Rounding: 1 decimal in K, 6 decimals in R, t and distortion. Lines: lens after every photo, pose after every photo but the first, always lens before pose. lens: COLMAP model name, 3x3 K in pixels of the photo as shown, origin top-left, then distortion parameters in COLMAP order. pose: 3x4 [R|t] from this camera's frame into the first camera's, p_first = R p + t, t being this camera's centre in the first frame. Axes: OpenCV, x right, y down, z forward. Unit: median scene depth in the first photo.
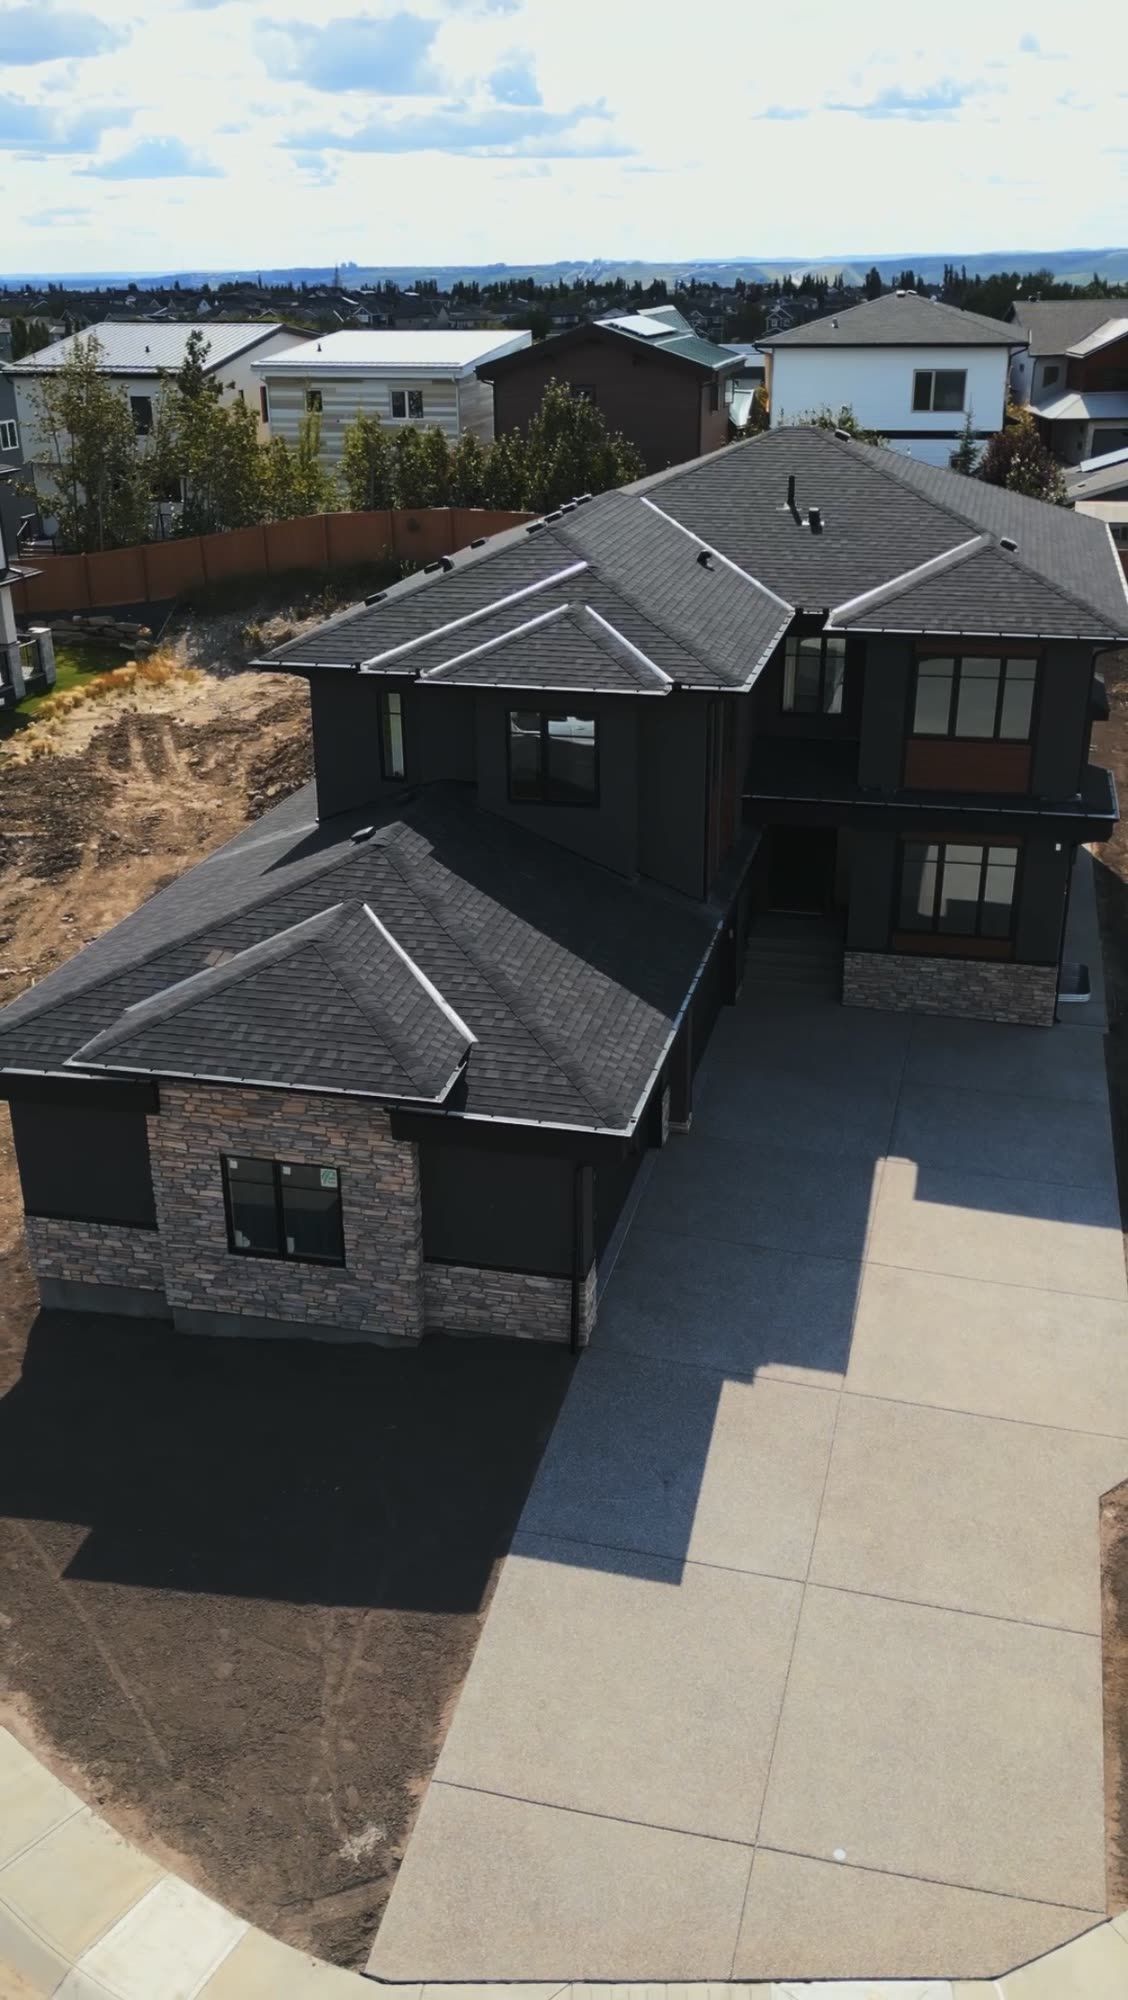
lens RADIAL K [[1691.4, 0, 564.0], [0, 1691.4, 1000.0], [0, 0, 1]] dist [0.006867, -0.006167]
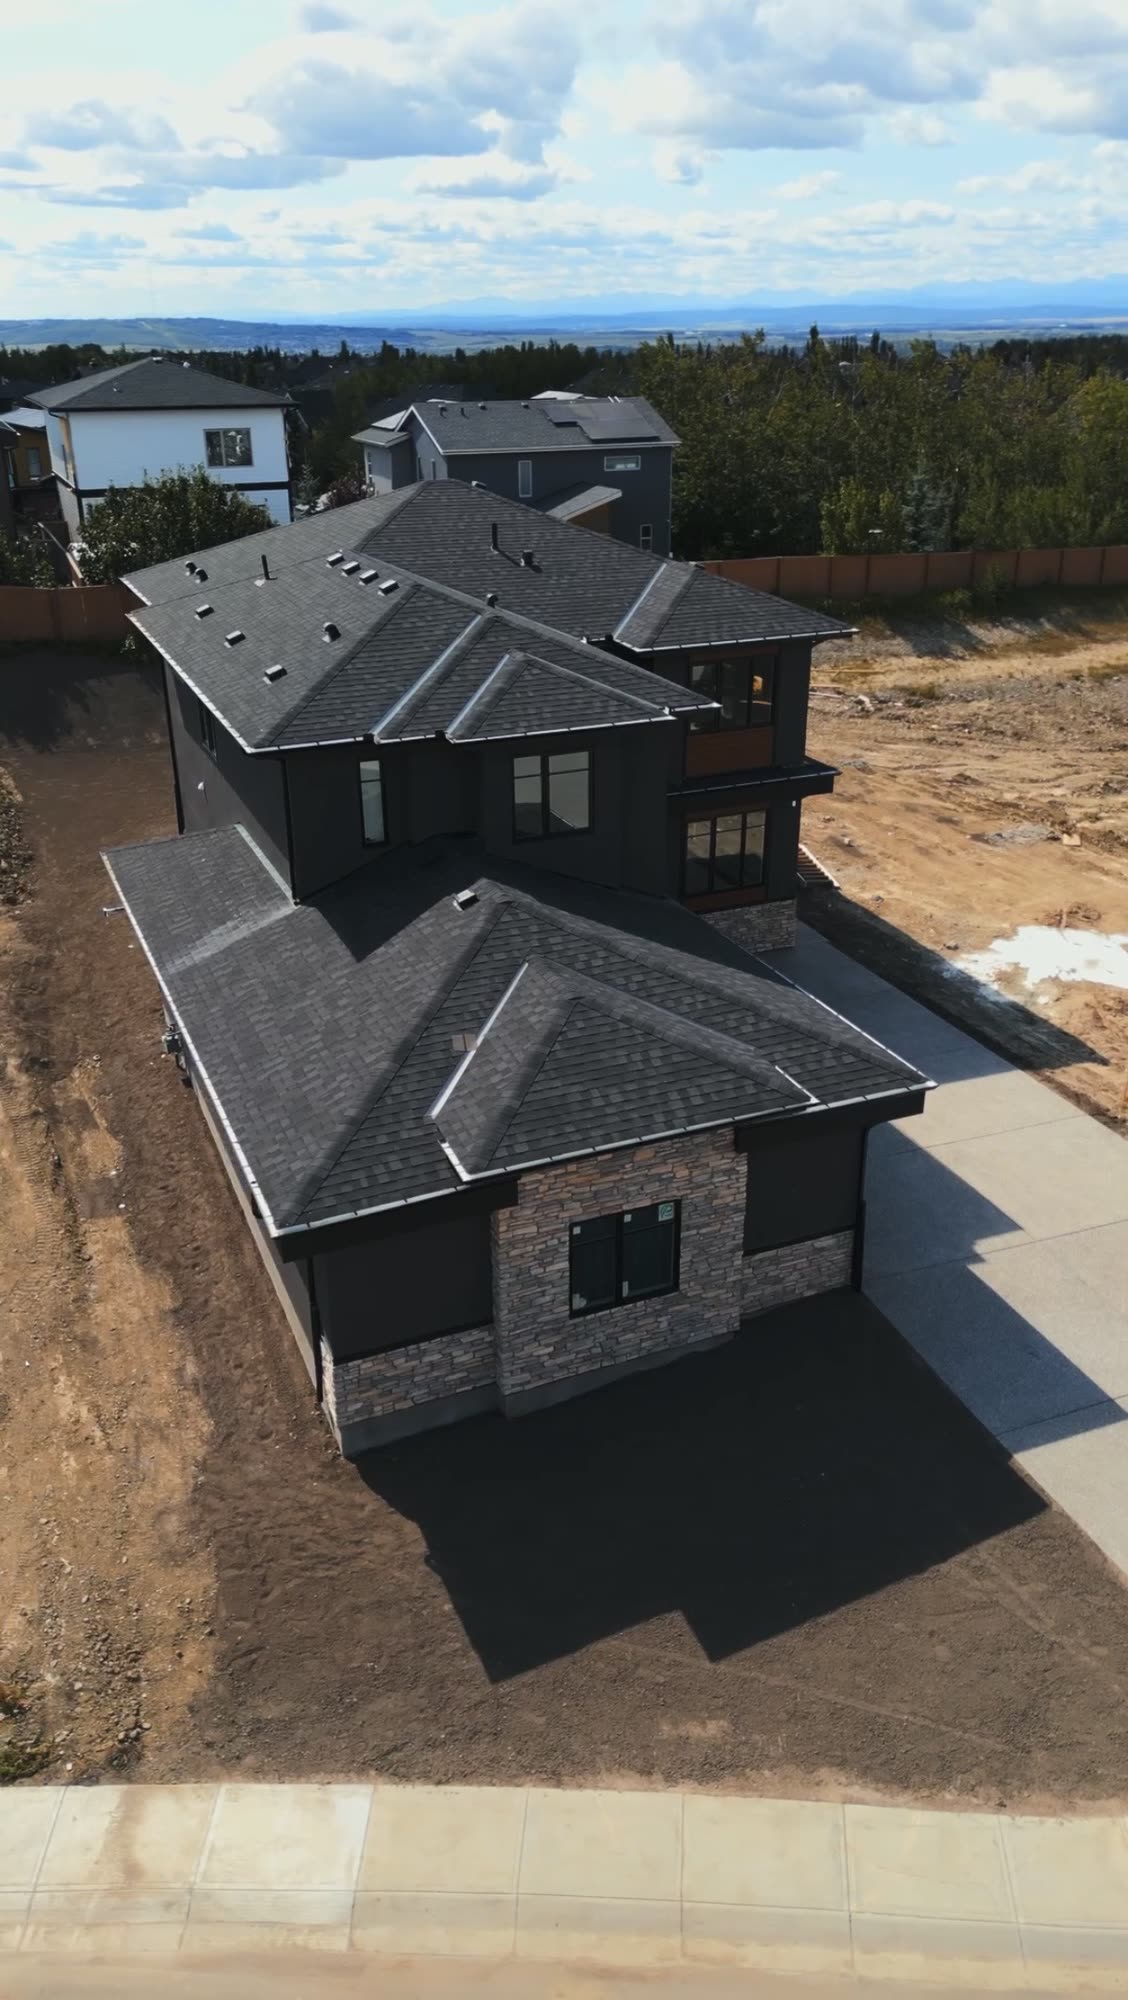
lens RADIAL K [[1471.2, 0, 564.0], [0, 1471.2, 1000.0], [0, 0, 1]] dist [0.006897, -0.003557]
pose [[0.809250, -0.243169, 0.534774, -0.623445], [0.236127, 0.968178, 0.082923, -0.107992], [-0.537920, 0.059169, 0.840917, 0.253223]]
